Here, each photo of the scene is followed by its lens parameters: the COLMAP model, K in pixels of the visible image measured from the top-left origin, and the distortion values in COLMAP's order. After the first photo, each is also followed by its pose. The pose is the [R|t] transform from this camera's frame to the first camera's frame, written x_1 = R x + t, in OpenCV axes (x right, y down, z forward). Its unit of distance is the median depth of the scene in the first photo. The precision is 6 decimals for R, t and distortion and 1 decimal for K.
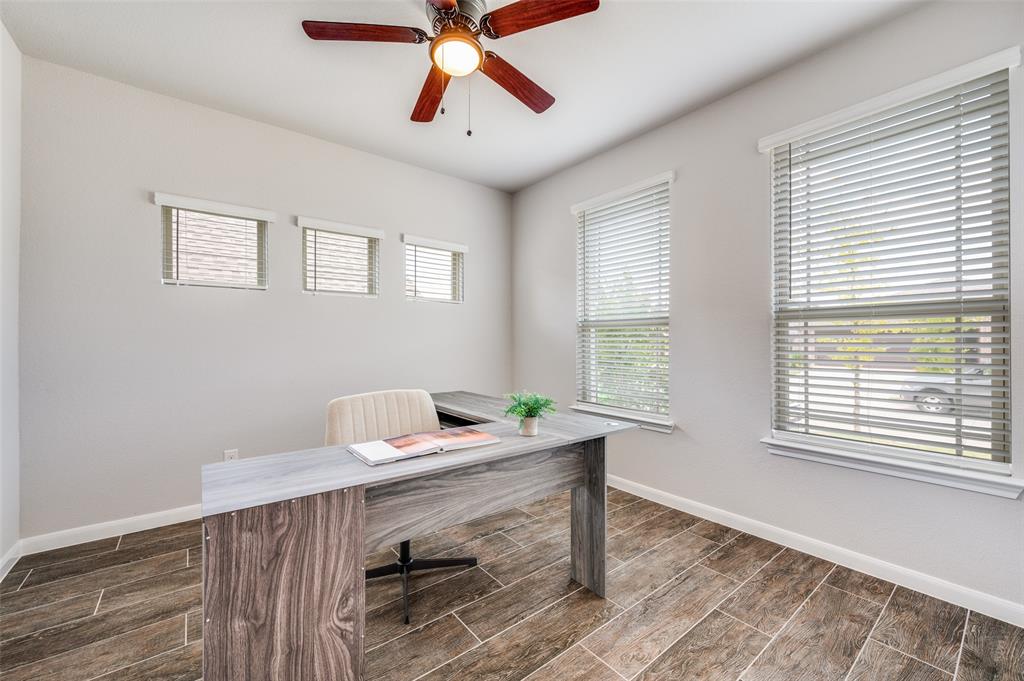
lens RADIAL K [[405.9, 0, 514.1], [0, 405.9, 339.3], [0, 0, 1]] dist [-0.000254, 0.000136]
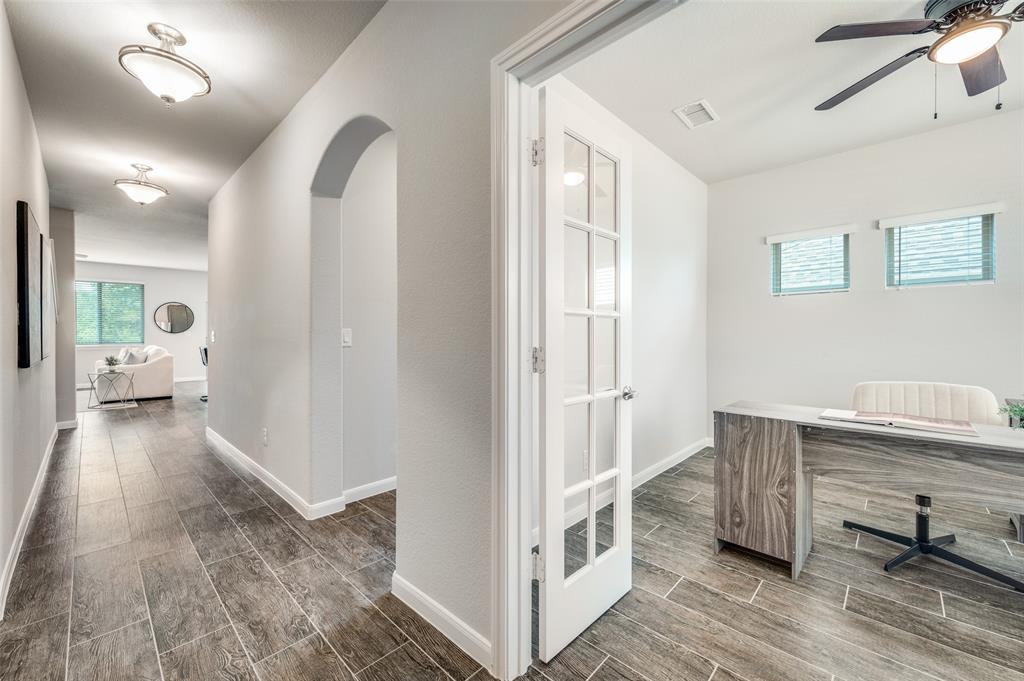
lens RADIAL K [[405.9, 0, 514.1], [0, 405.9, 339.3], [0, 0, 1]] dist [-0.000254, 0.000136]
pose [[0.144588, 0.011923, -0.989420, 1.115759], [0.006125, 0.999897, 0.012944, -0.004547], [0.989473, -0.007931, 0.144500, -0.373985]]
